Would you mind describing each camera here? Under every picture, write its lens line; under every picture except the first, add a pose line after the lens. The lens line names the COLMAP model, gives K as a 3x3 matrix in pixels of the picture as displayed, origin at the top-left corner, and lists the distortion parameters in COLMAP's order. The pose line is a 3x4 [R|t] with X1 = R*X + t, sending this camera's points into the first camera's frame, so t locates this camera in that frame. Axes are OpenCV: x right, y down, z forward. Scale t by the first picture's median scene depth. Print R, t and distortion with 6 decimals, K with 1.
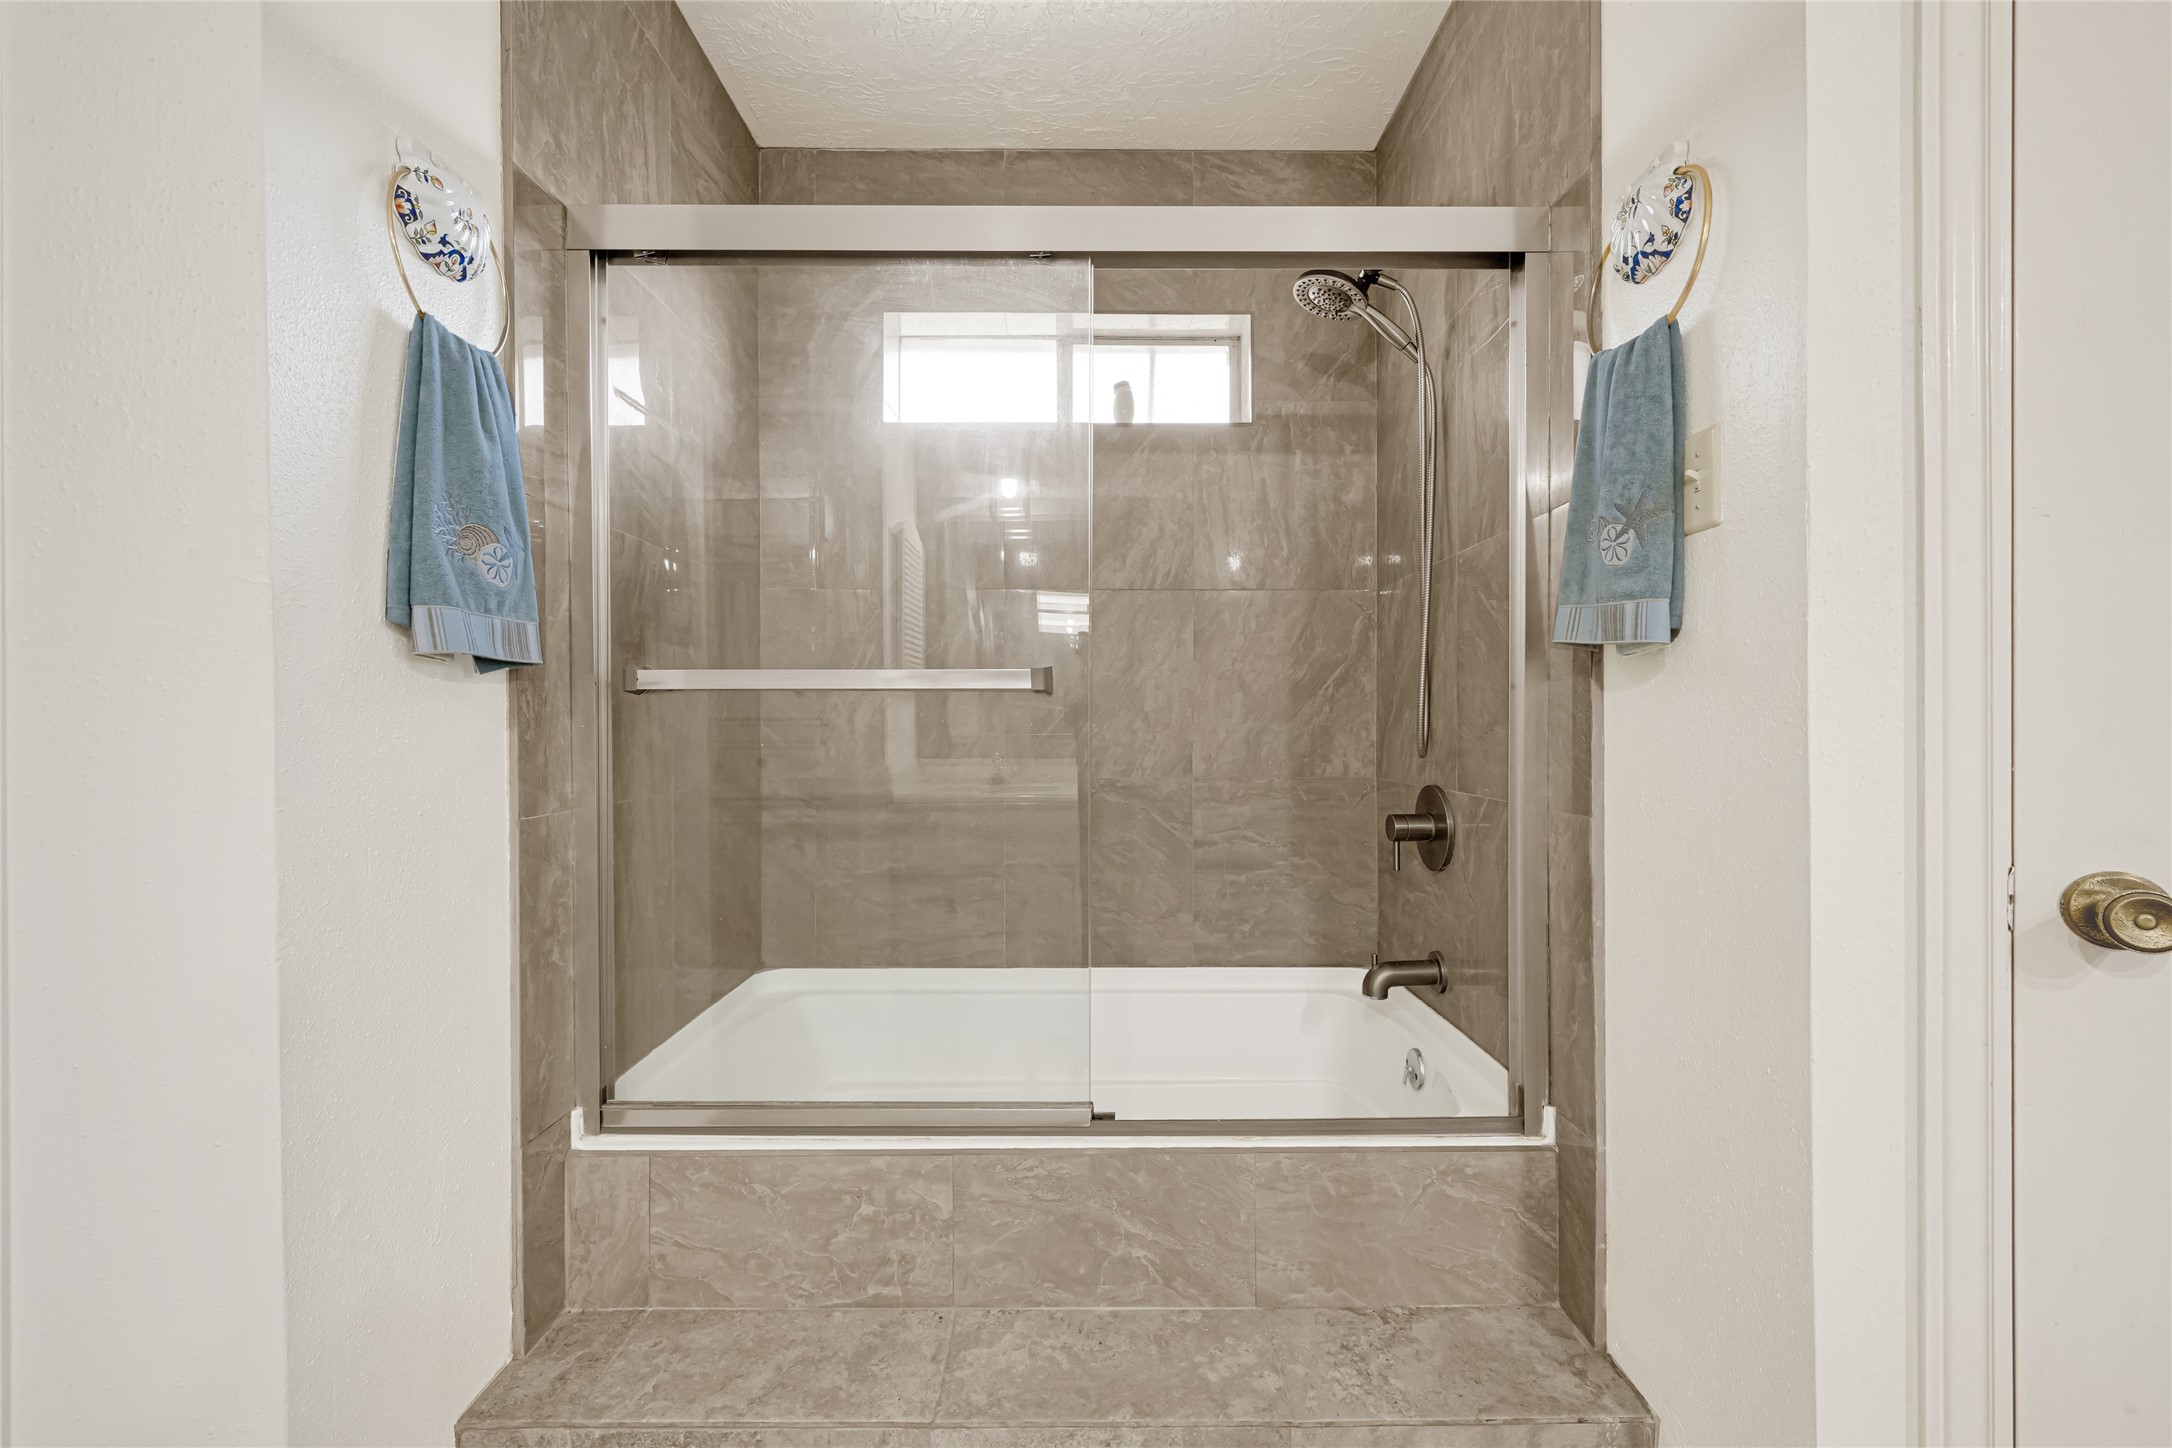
lens RADIAL K [[883.9, 0, 1083.5], [0, 883.9, 720.2], [0, 0, 1]] dist [0.002024, -0.000078]
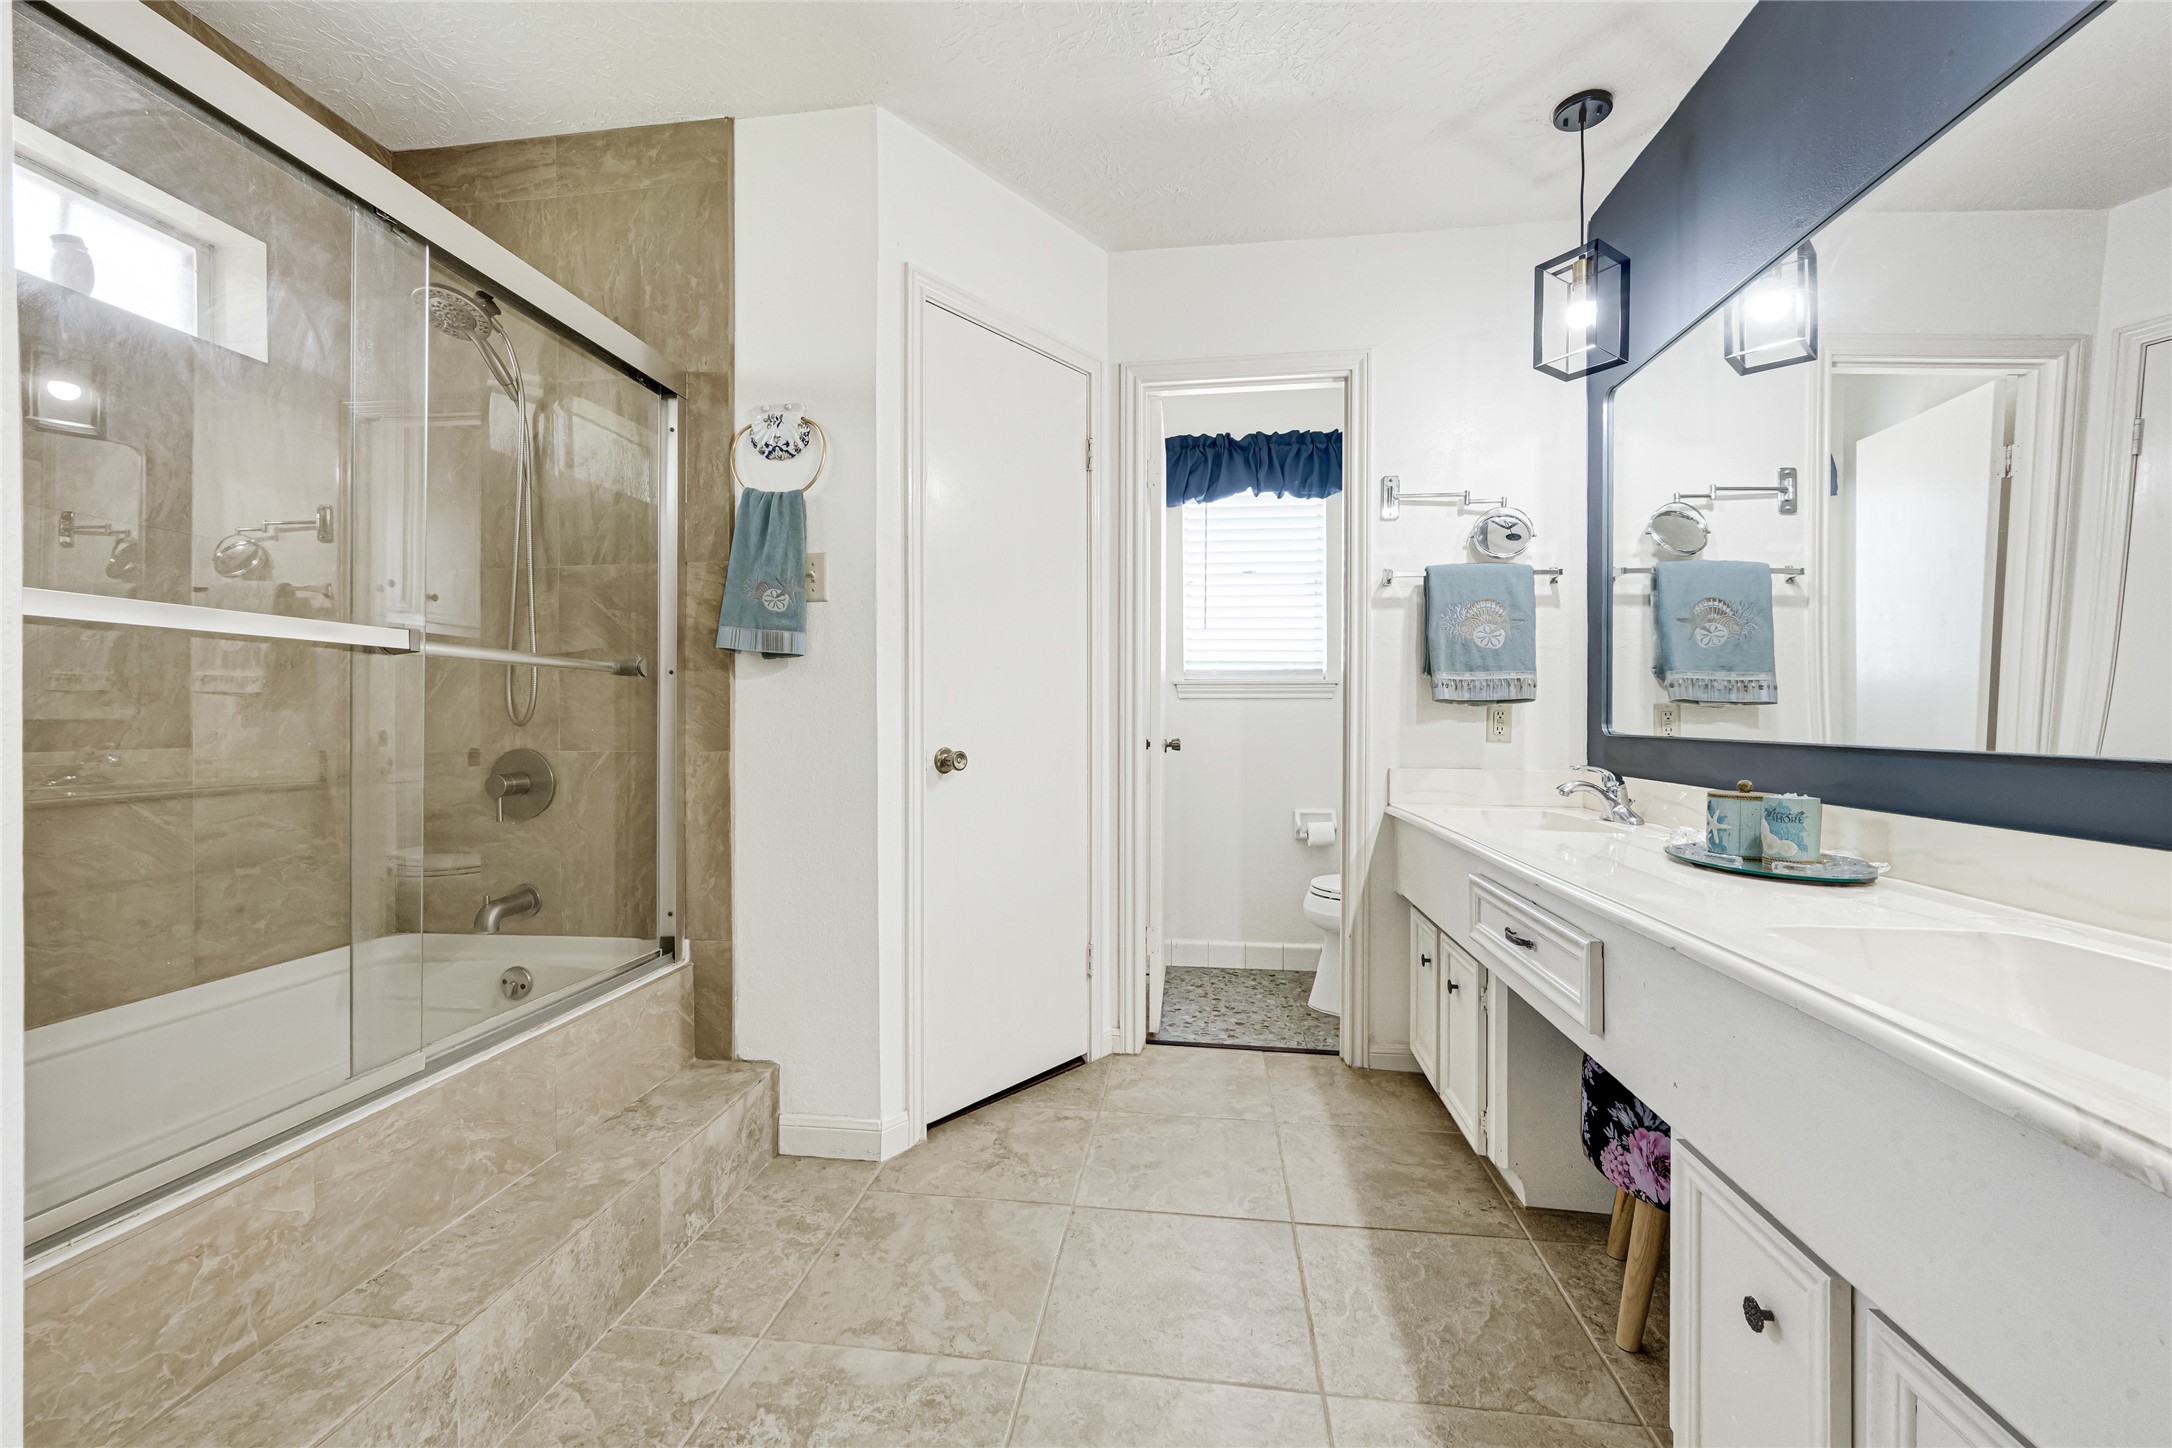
lens RADIAL K [[883.9, 0, 1084.0], [0, 883.9, 723.5], [0, 0, 1]] dist [0.002024, -0.000078]
pose [[0.131854, 0.000069, 0.991269, -0.952899], [0.003441, 0.999994, -0.000527, 0.054827], [-0.991263, 0.003480, 0.131853, 0.086852]]
